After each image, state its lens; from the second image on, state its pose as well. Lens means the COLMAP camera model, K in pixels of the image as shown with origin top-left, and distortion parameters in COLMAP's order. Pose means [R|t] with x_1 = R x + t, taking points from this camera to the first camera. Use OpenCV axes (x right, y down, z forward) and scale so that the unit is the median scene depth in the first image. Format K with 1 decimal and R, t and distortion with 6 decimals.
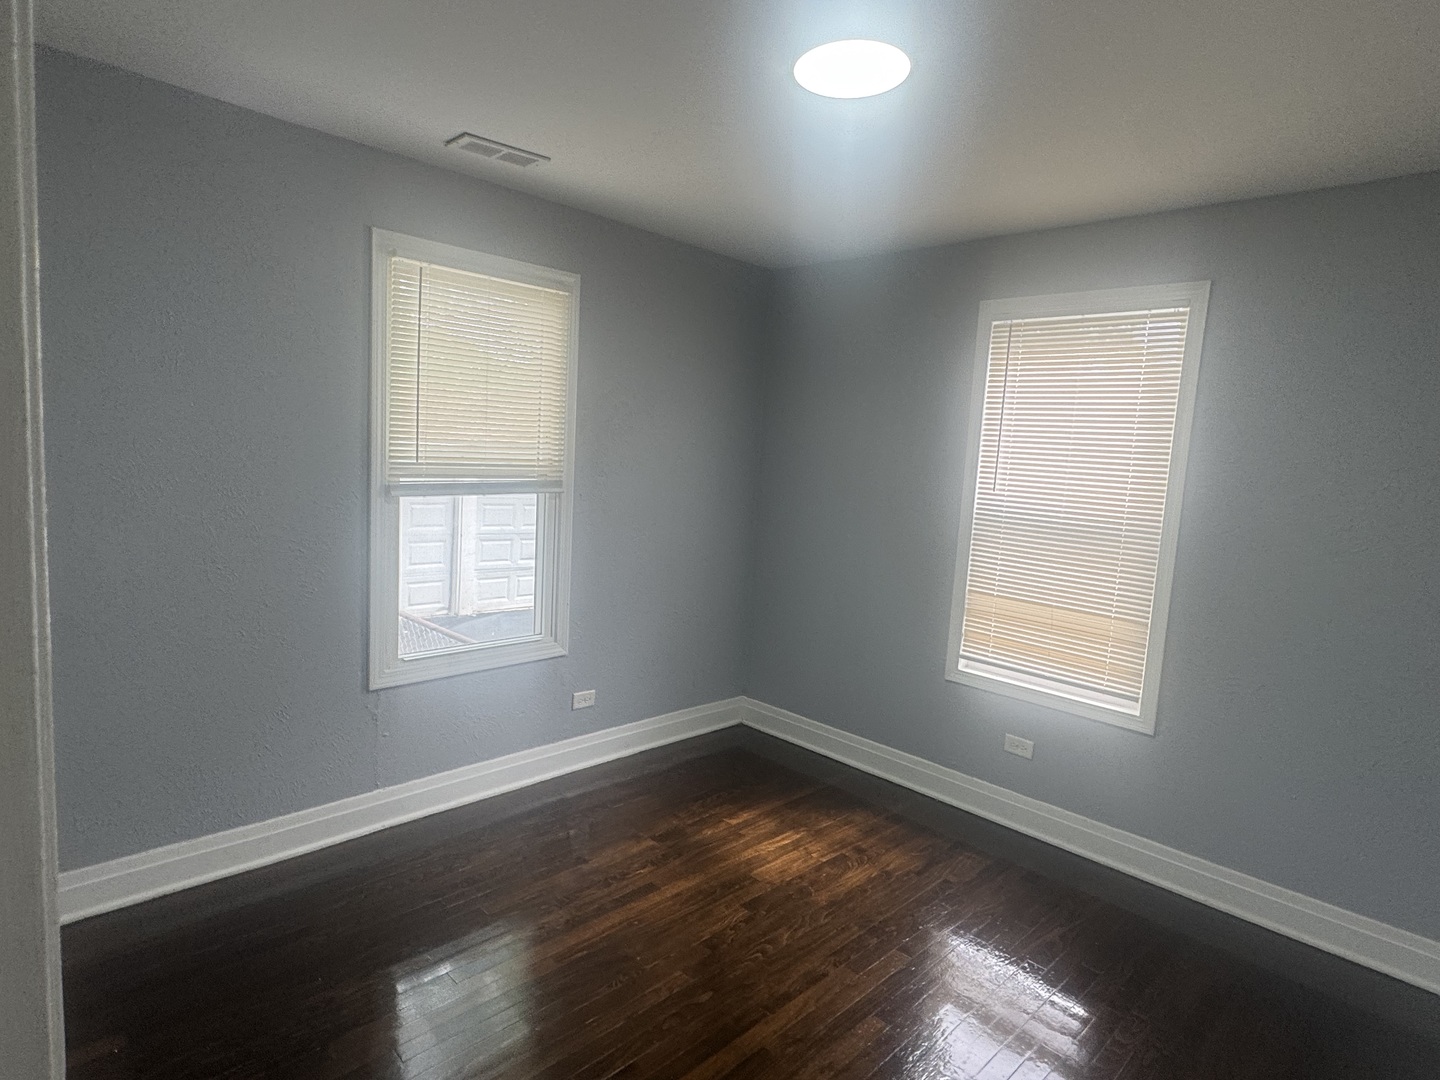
lens RADIAL K [[803.7, 0, 720.0], [0, 803.7, 540.0], [0, 0, 1]] dist [-0.006791, -0.000472]
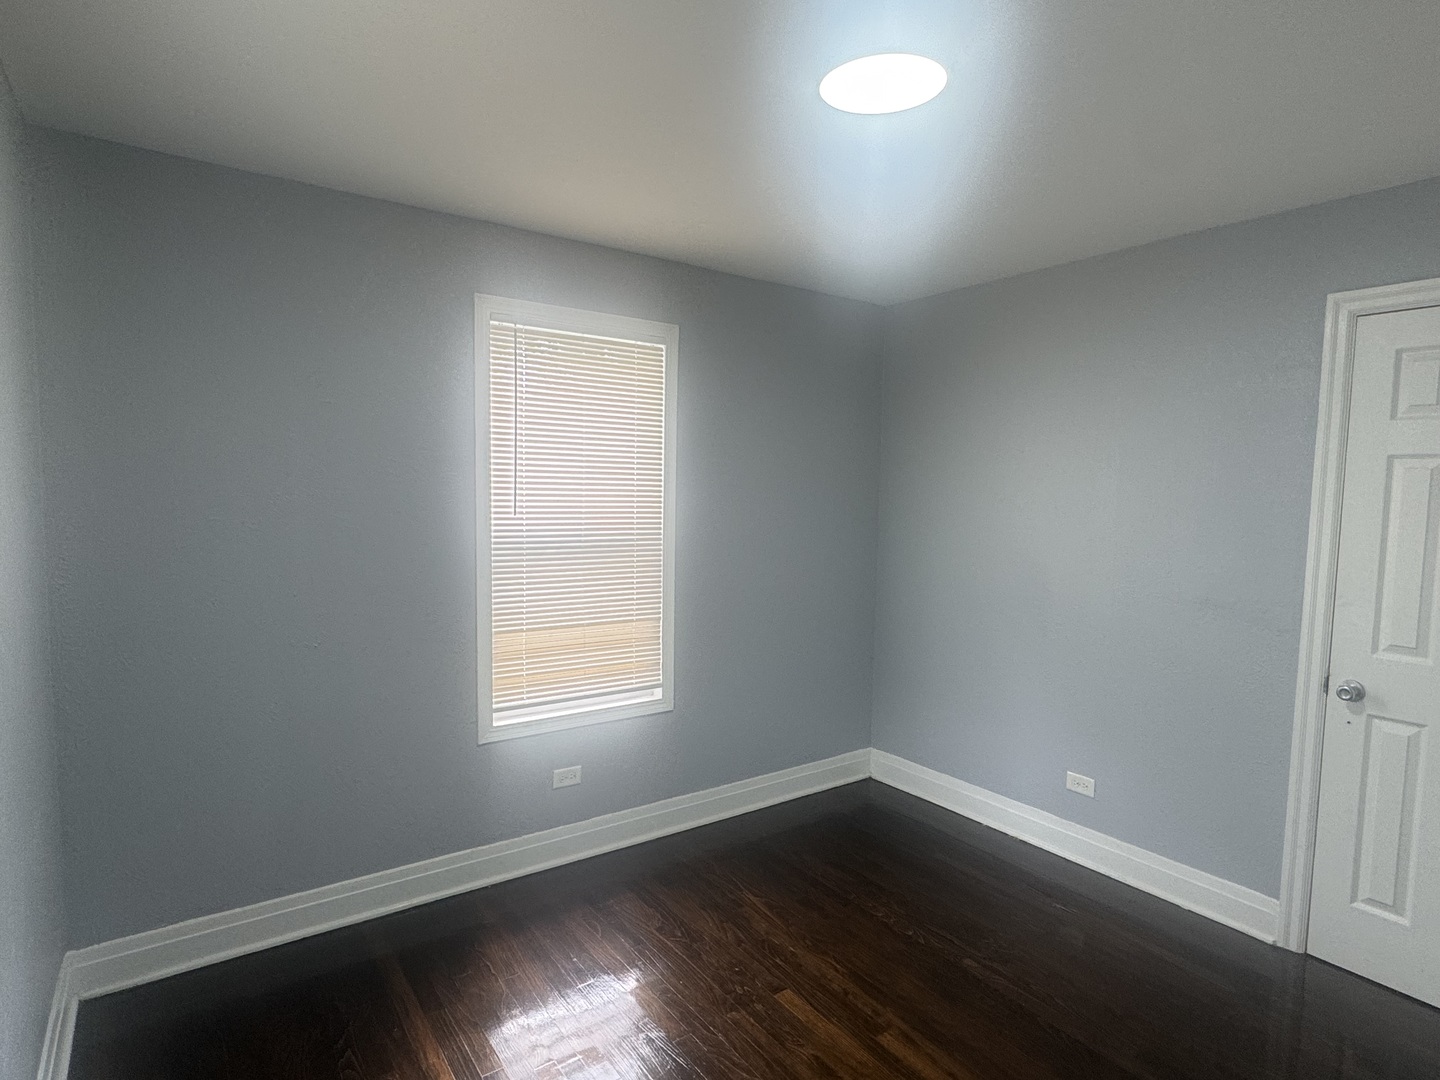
lens RADIAL K [[803.7, 0, 720.0], [0, 803.7, 540.0], [0, 0, 1]] dist [-0.006791, -0.000472]
pose [[0.151099, -0.127363, 0.980279, -0.558374], [0.101110, 0.988455, 0.112840, -0.124774], [-0.983334, 0.082066, 0.162232, 0.709222]]
